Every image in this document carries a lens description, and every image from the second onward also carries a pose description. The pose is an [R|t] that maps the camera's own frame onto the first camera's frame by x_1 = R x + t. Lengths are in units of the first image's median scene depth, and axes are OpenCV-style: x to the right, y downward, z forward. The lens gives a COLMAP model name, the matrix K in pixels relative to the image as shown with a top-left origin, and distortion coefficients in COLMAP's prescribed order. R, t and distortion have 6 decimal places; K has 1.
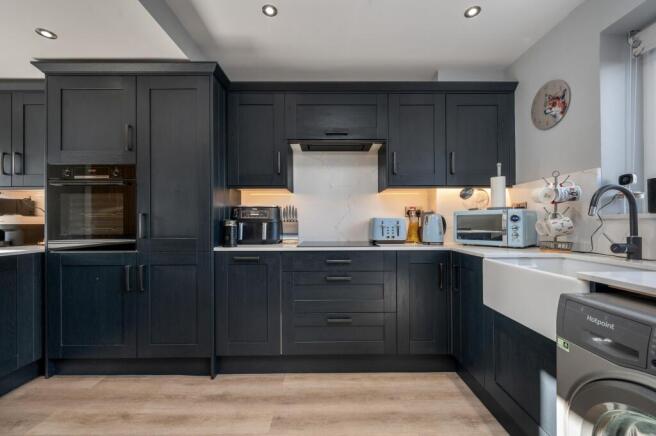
lens RADIAL K [[267.7, 0, 329.9], [0, 267.7, 221.9], [0, 0, 1]] dist [-0.006149, 0.000818]
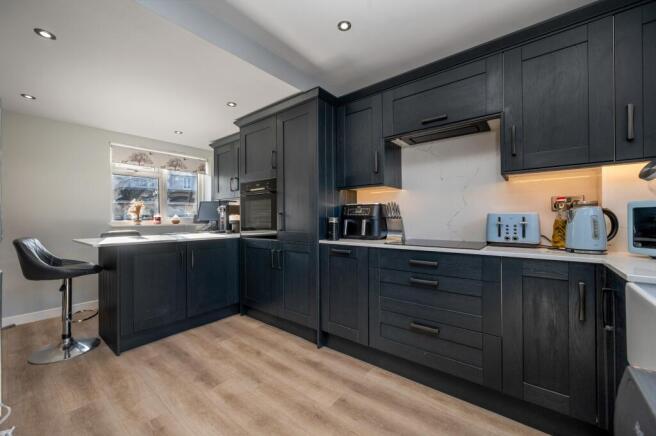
lens RADIAL K [[258.6, 0, 327.7], [0, 258.6, 217.4], [0, 0, 1]] dist [-0.003721, -0.000191]
pose [[0.773716, -0.004214, -0.633519, 0.334492], [0.004980, 0.999987, -0.000570, -0.006187], [0.633513, -0.002714, 0.773727, 0.117866]]
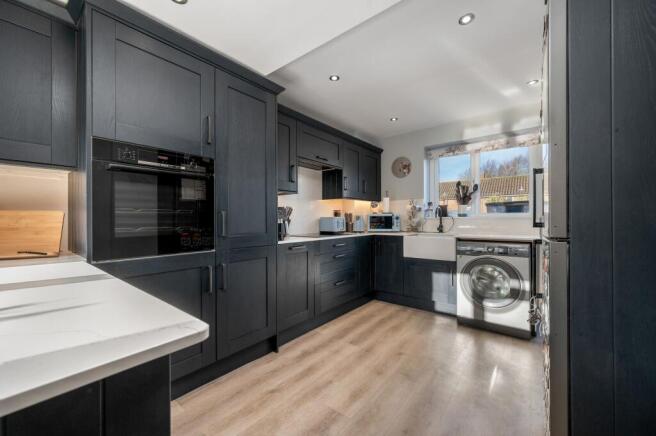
lens RADIAL K [[258.6, 0, 332.9], [0, 258.6, 218.1], [0, 0, 1]] dist [-0.003721, -0.000191]
pose [[0.627889, 0.004455, 0.778290, -1.162326], [0.000387, 0.999982, -0.006037, 0.000533], [-0.778303, 0.004092, 0.627875, 0.086880]]
